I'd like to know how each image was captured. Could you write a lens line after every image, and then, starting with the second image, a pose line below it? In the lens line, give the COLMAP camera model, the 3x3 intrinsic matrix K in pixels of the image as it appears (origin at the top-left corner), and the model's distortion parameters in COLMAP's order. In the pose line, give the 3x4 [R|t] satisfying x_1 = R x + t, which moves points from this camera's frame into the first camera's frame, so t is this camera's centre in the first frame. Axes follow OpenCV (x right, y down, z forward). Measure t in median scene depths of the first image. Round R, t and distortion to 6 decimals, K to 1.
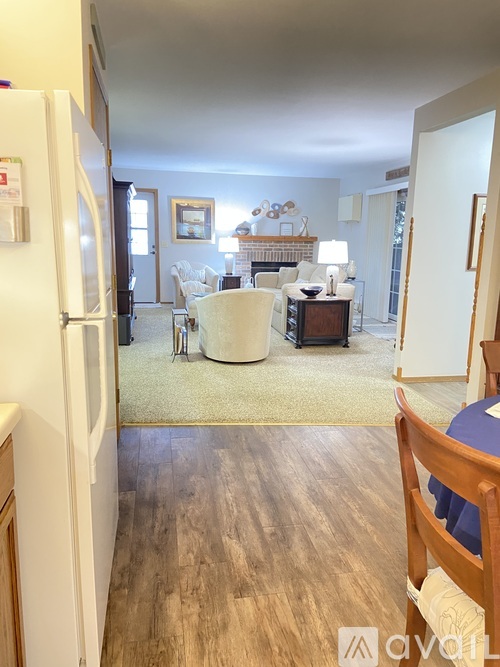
lens RADIAL K [[497.0, 0, 250.0], [0, 497.0, 333.5], [0, 0, 1]] dist [0.043709, -0.005845]
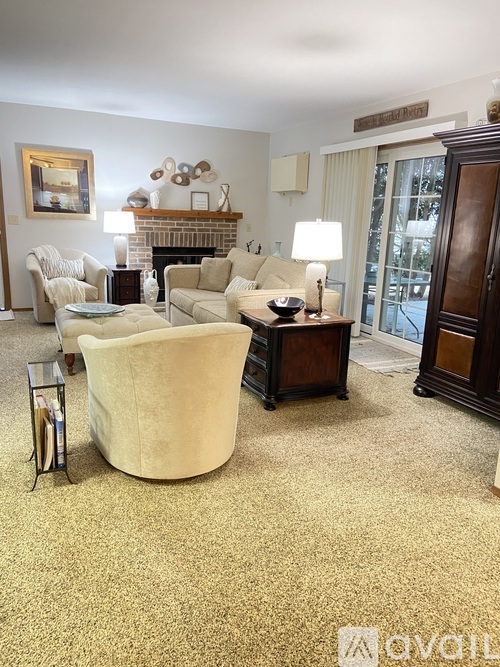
lens RADIAL K [[502.6, 0, 250.0], [0, 502.6, 333.5], [0, 0, 1]] dist [0.059935, 0.001715]
pose [[0.970379, -0.039983, 0.238257, -0.038762], [0.029240, 0.998397, 0.048459, -0.055278], [-0.239813, -0.040057, 0.969992, 0.285398]]
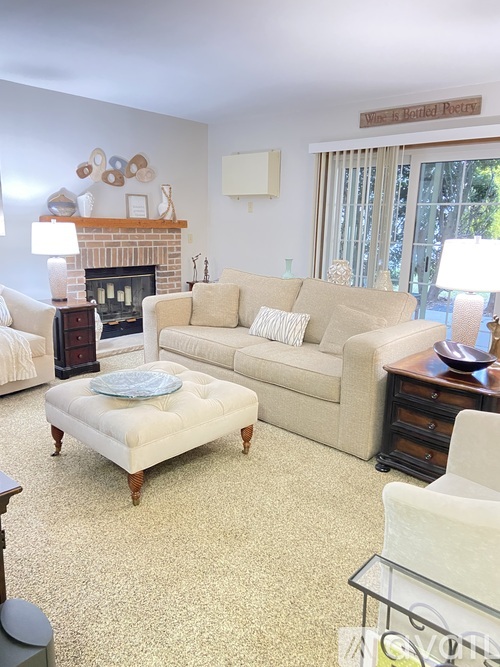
lens RADIAL K [[497.0, 0, 250.0], [0, 497.0, 333.5], [0, 0, 1]] dist [0.043709, -0.005845]
pose [[0.798180, -0.132186, 0.587737, -0.177777], [0.105582, 0.991224, 0.079547, -0.104629], [-0.593094, -0.001439, 0.805132, 0.499463]]
